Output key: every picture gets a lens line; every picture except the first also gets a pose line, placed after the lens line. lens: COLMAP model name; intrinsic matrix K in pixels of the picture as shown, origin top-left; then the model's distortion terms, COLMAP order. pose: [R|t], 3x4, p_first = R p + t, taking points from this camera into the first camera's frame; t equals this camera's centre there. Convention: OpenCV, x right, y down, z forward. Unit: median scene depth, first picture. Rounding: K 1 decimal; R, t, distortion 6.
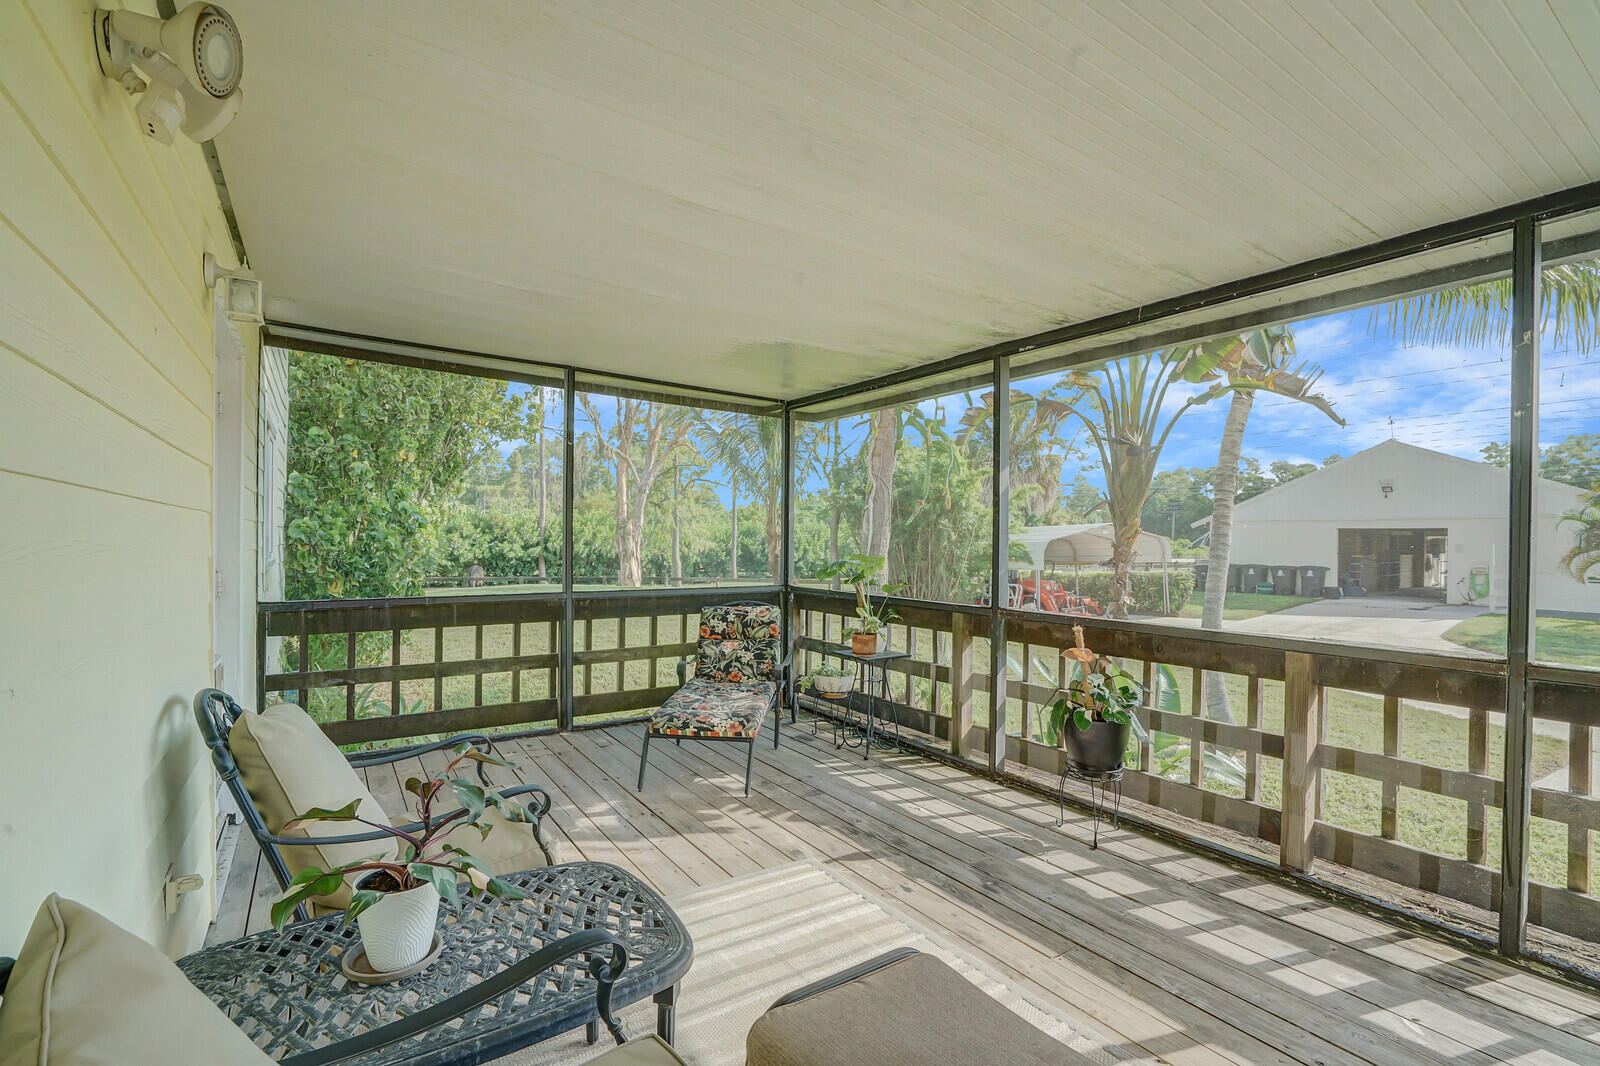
lens RADIAL K [[745.3, 0, 800.0], [0, 745.3, 533.0], [0, 0, 1]] dist [-0.058558, 0.000036]
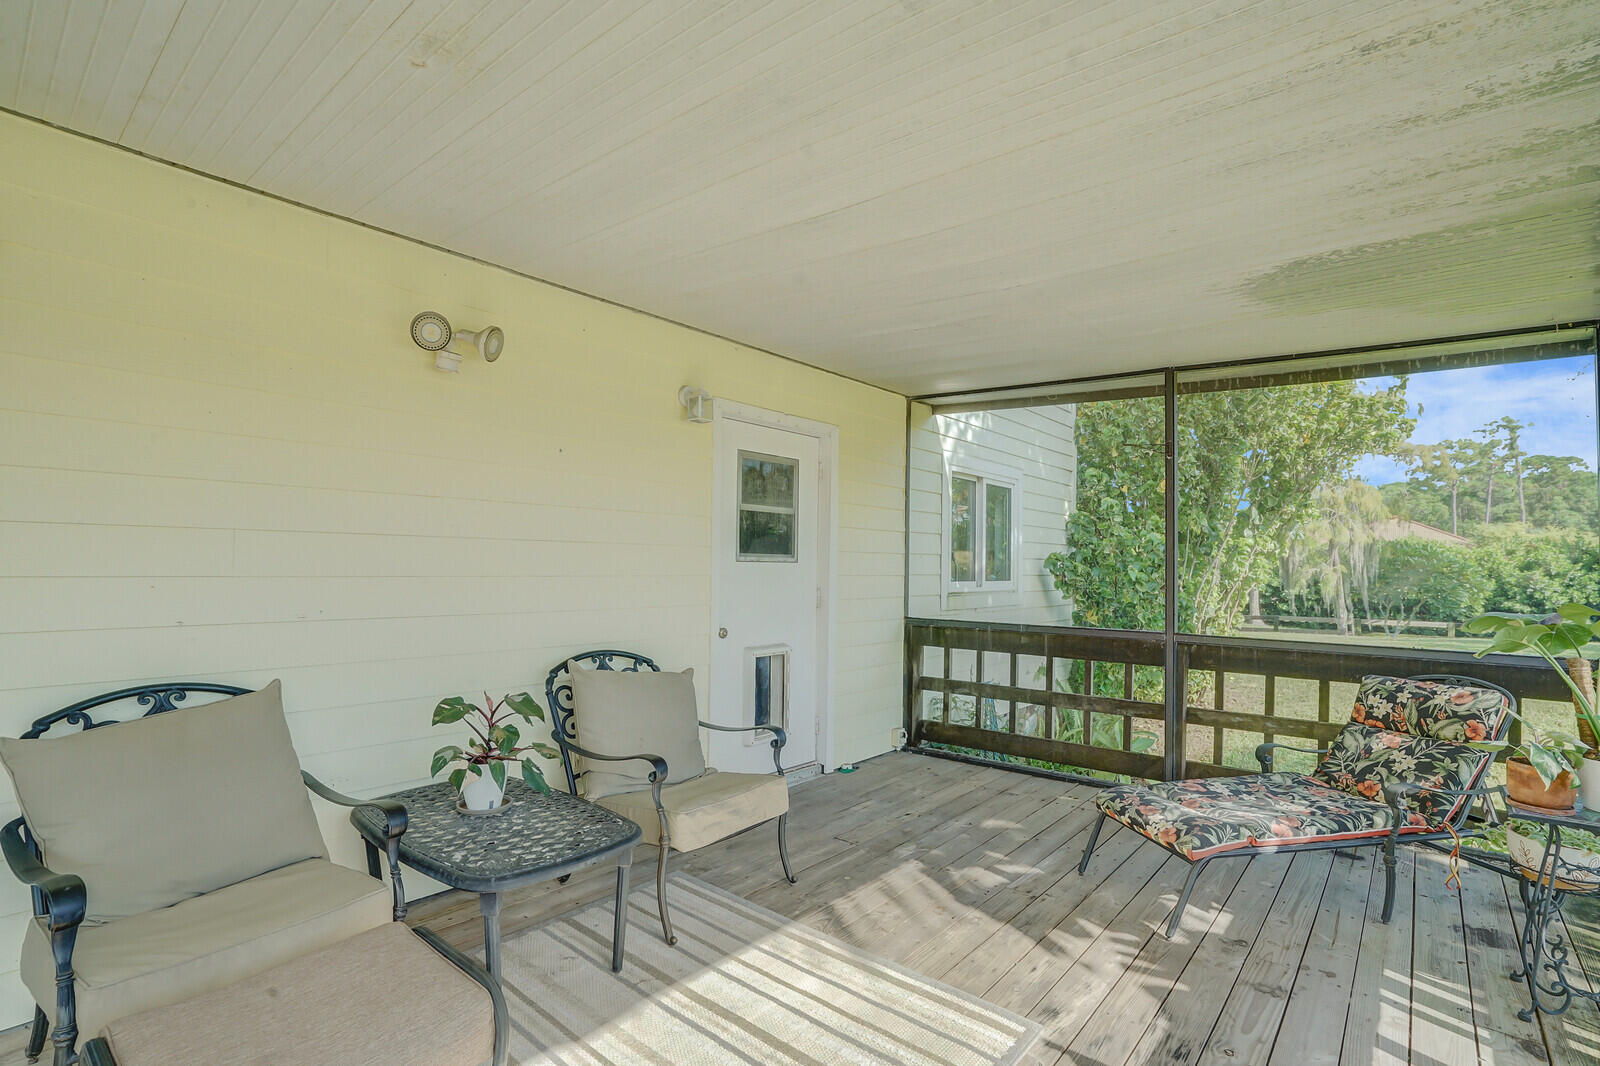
lens RADIAL K [[749.0, 0, 806.4], [0, 749.0, 538.3], [0, 0, 1]] dist [-0.000727, 0.000370]
pose [[0.302114, -0.035051, -0.952627, 0.377940], [-0.004702, 0.999257, -0.038258, 0.006091], [0.953260, 0.016037, 0.301724, 0.338947]]
